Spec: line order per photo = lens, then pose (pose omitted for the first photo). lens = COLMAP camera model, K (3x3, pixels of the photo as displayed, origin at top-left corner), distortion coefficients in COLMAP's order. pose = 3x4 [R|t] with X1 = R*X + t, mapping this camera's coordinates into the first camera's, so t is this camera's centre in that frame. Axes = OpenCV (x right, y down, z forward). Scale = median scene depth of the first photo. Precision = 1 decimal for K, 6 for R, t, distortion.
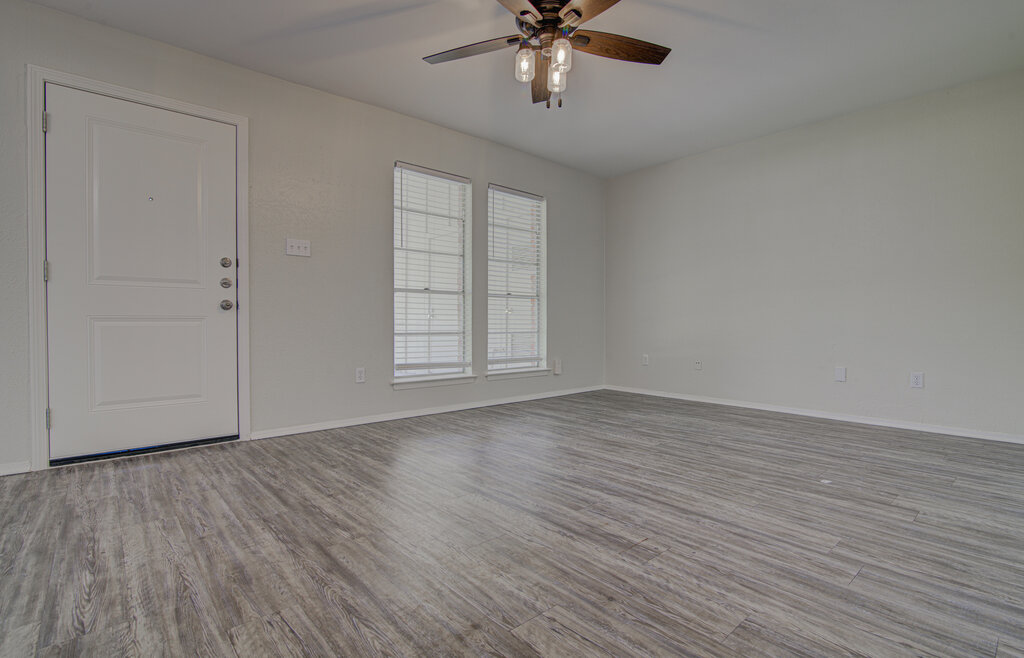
lens RADIAL K [[476.8, 0, 514.0], [0, 476.8, 327.8], [0, 0, 1]] dist [-0.018347, -0.000318]
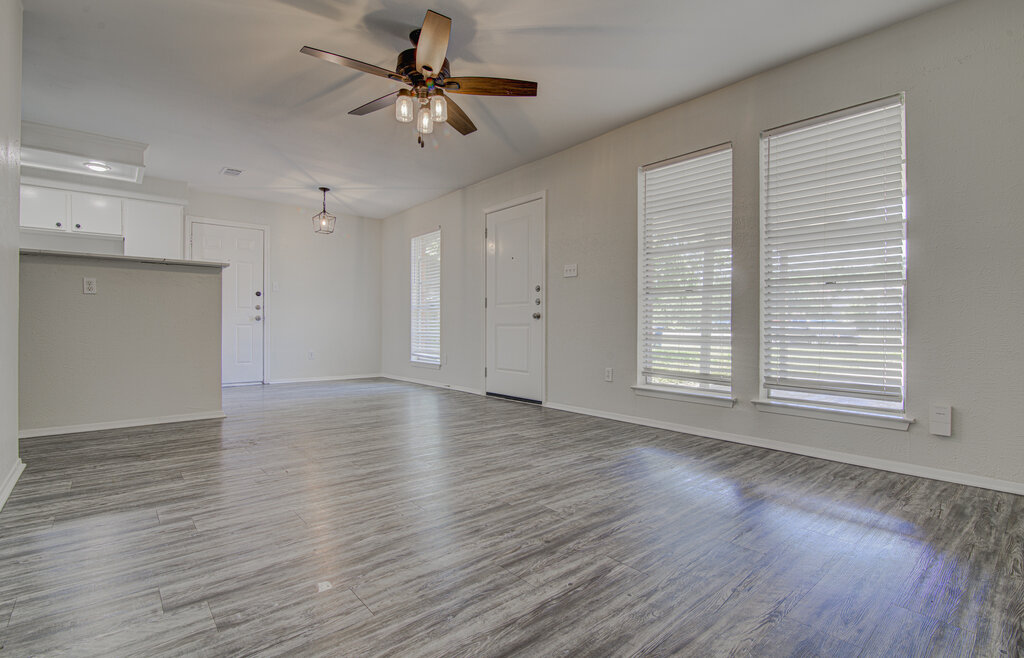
lens RADIAL K [[476.8, 0, 514.0], [0, 476.8, 327.8], [0, 0, 1]] dist [-0.018347, -0.000318]
pose [[-0.011970, -0.000884, -0.999928, 1.161674], [-0.016950, 0.999856, -0.000681, -0.007742], [0.999785, 0.016941, -0.011984, 1.144799]]
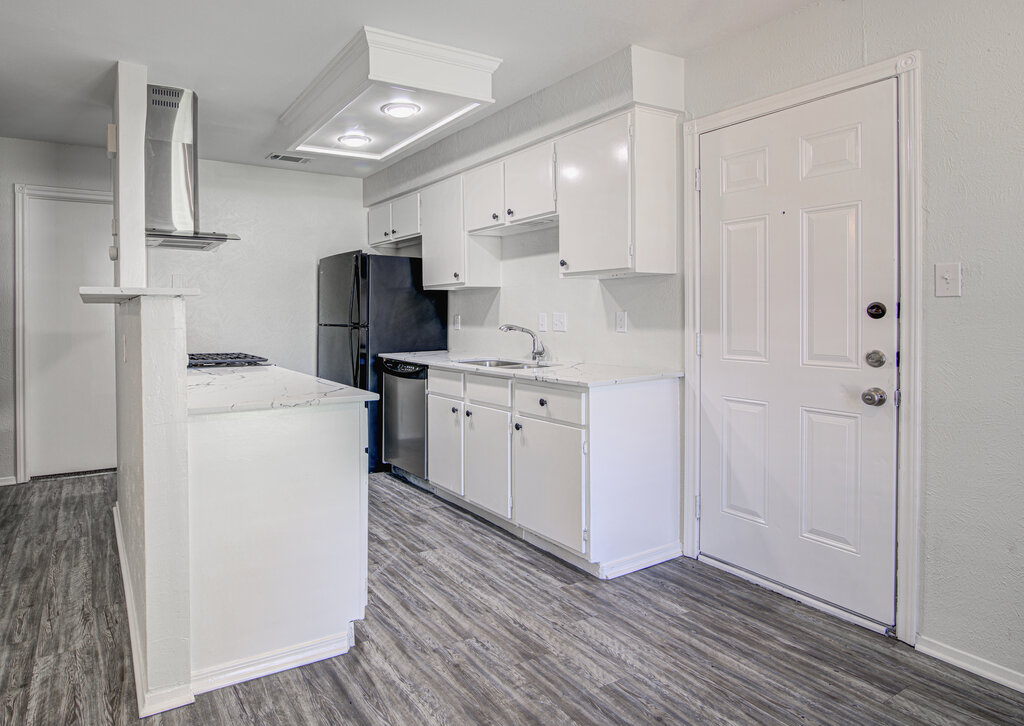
lens RADIAL K [[594.2, 0, 411.6], [0, 594.2, 320.8], [0, 0, 1]] dist [-0.023161, 0.001384]
pose [[-0.975069, -0.001297, 0.221898, -0.852974], [0.004583, 0.999652, 0.025983, -0.176885], [-0.221855, 0.026352, -0.974724, 0.760096]]
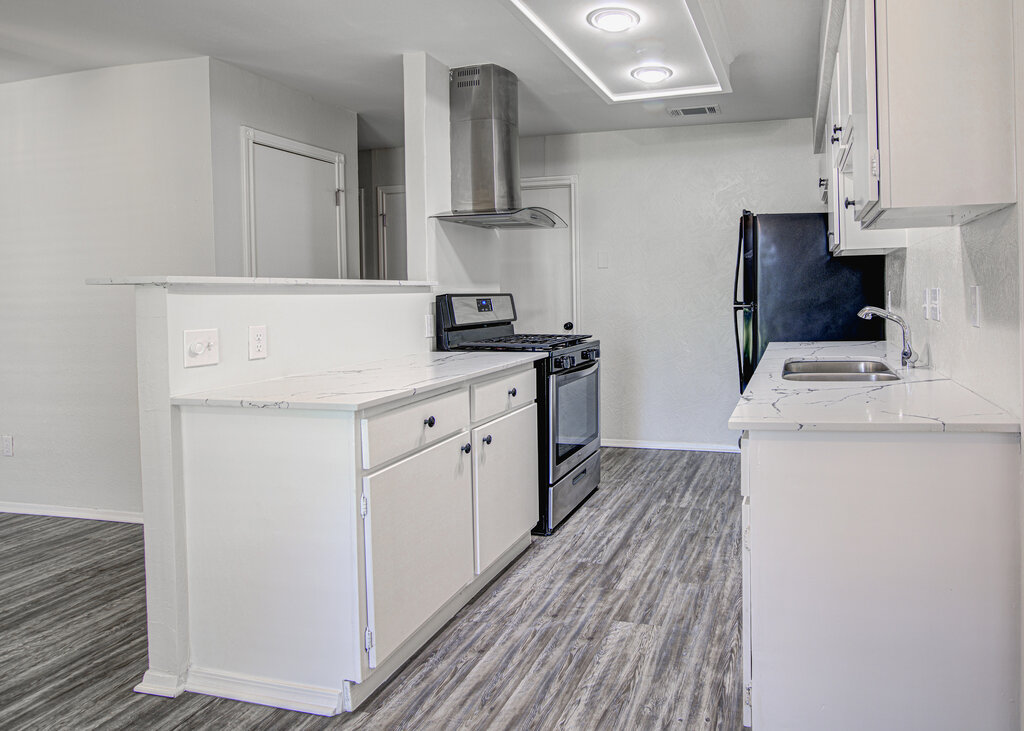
lens RADIAL K [[611.3, 0, 665.2], [0, 611.3, 296.9], [0, 0, 1]] dist [-0.022692, 0.001398]
pose [[-0.594328, -0.001021, 0.804222, -1.356485], [0.027111, 0.999405, 0.021304, -0.172822], [-0.803766, 0.034465, -0.593947, 0.072984]]
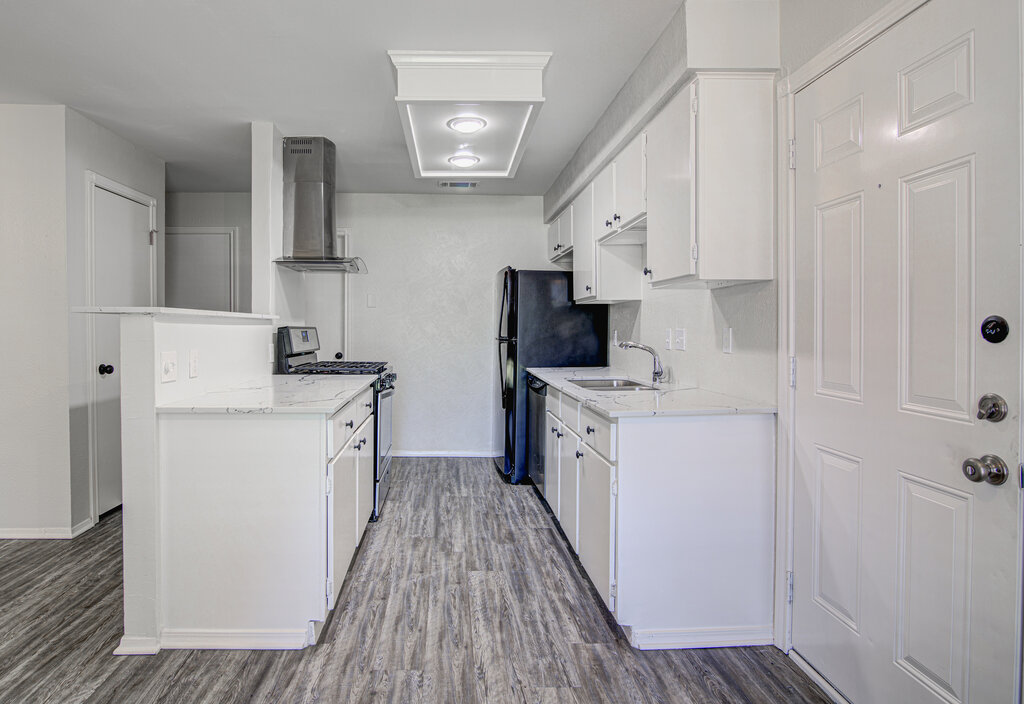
lens RADIAL K [[546.2, 0, 463.1], [0, 546.2, 332.2], [0, 0, 1]] dist [-0.020617, -0.001037]
pose [[-0.769003, -0.009666, 0.639172, -1.273185], [0.005615, 0.999745, 0.021875, -0.177114], [-0.639221, 0.020411, -0.768752, 0.441566]]
